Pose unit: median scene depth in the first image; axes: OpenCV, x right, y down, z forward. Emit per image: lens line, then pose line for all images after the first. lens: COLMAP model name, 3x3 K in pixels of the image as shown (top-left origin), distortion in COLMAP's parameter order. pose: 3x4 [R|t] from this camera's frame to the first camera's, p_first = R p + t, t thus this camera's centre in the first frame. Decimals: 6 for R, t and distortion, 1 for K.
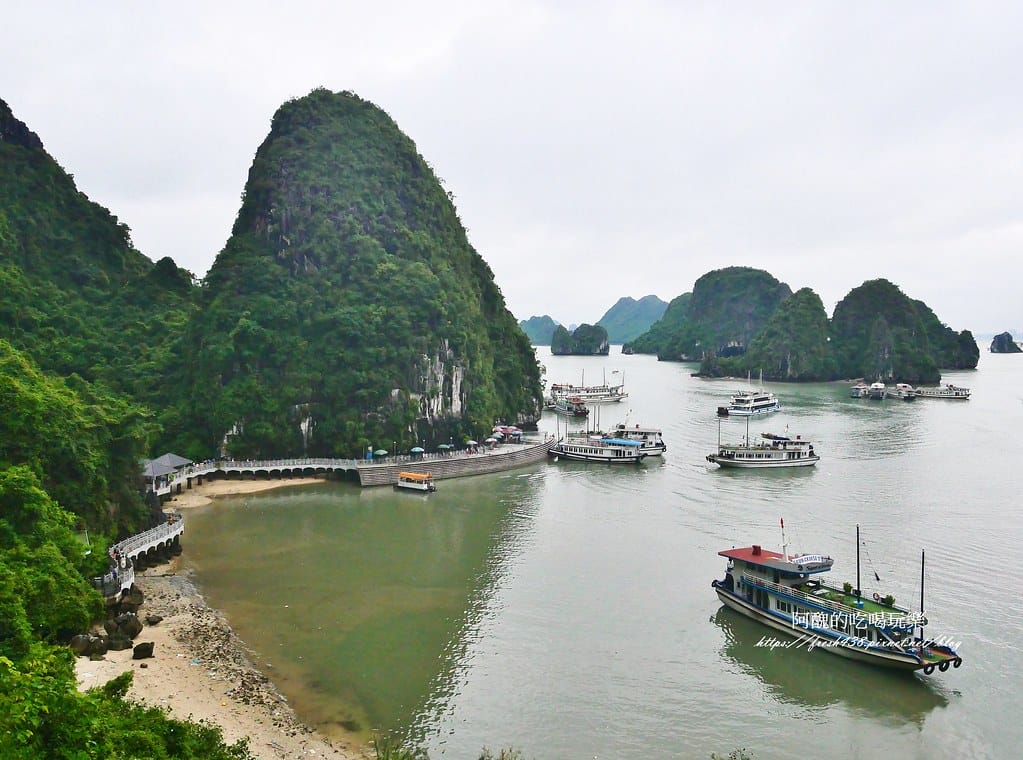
lens RADIAL K [[823.5, 0, 509.8], [0, 823.5, 371.0], [0, 0, 1]] dist [0.011099, -0.013860]
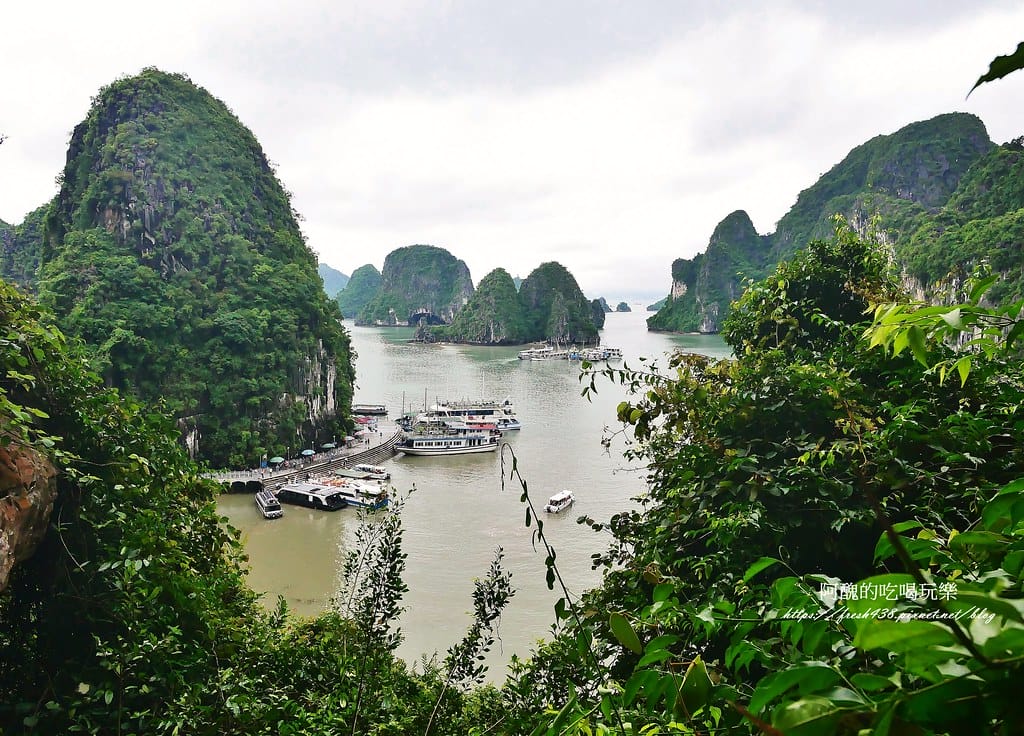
lens RADIAL K [[708.4, 0, 513.1], [0, 708.4, 364.7], [0, 0, 1]] dist [-0.001233, 0.001794]
pose [[0.903265, -0.046872, 0.426515, -0.249645], [0.024852, 0.998062, 0.057052, -0.054162], [-0.428363, -0.040933, 0.902679, 0.113488]]
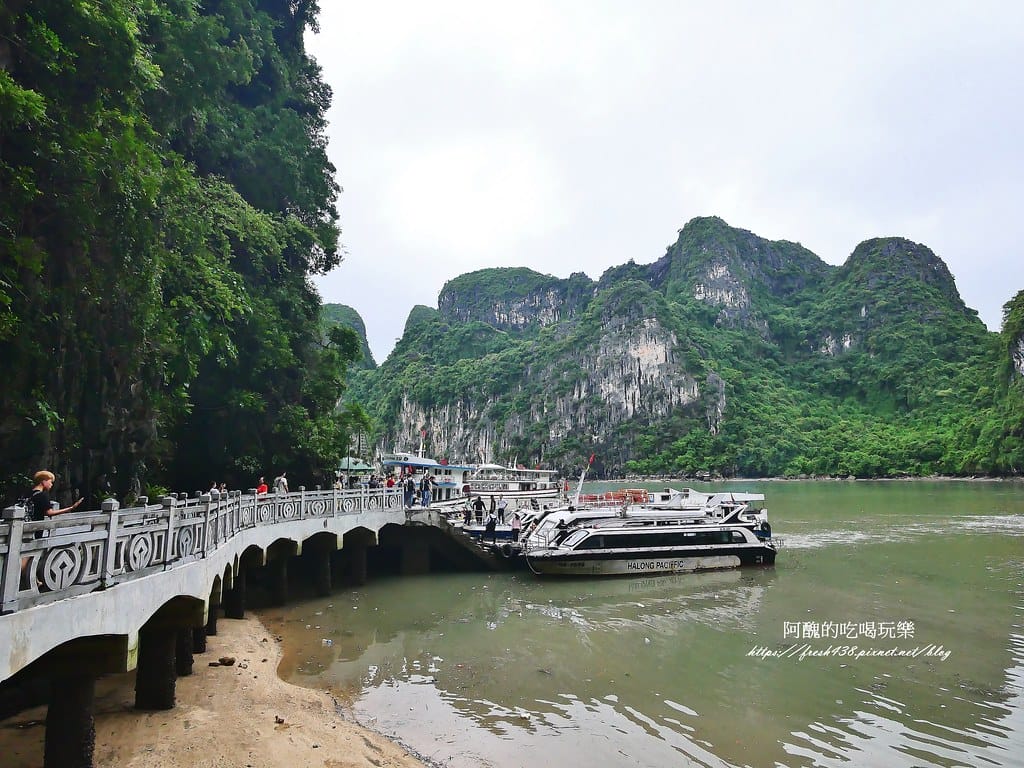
lens RADIAL K [[592.6, 0, 515.1], [0, 592.6, 390.3], [0, 0, 1]] dist [-0.001989, -0.000289]
pose [[0.101335, 0.132905, 0.985935, -0.309794], [0.058464, 0.988528, -0.139263, 0.095493], [-0.993133, 0.071754, 0.092402, 0.902340]]
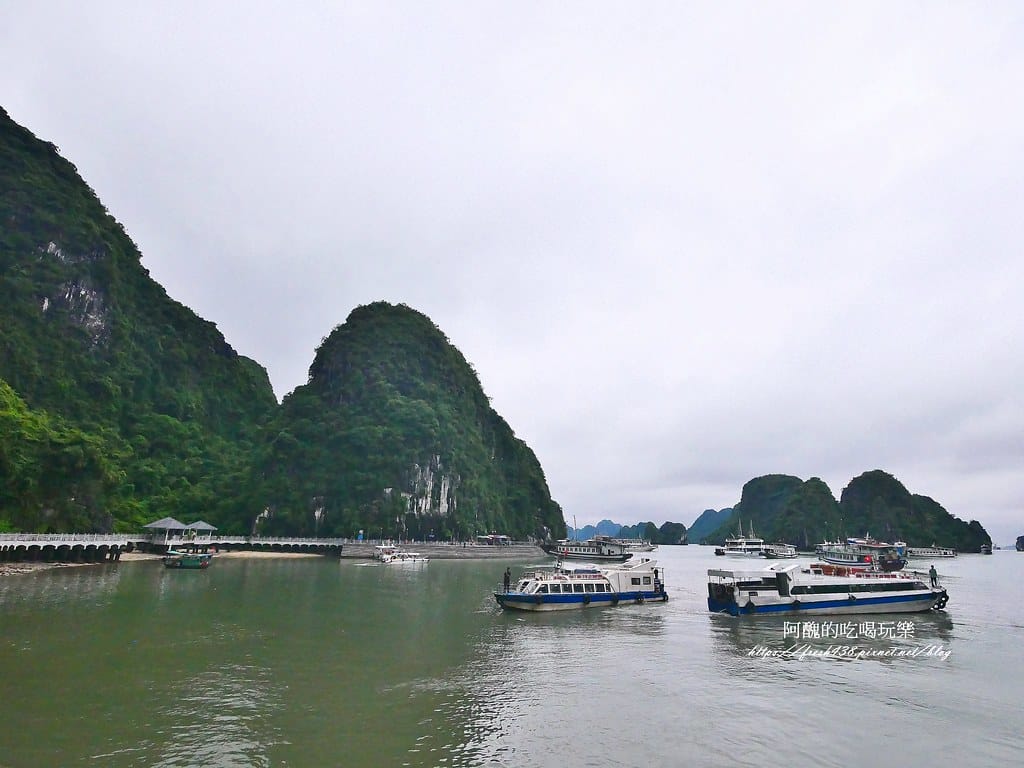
lens RADIAL K [[544.7, 0, 514.3], [0, 544.7, 383.2], [0, 0, 1]] dist [0.000624, -0.000568]
pose [[0.978213, -0.041815, -0.203348, 0.241439], [-0.025203, 0.948341, -0.316250, 0.133538], [0.206067, 0.314485, 0.926626, 0.178064]]
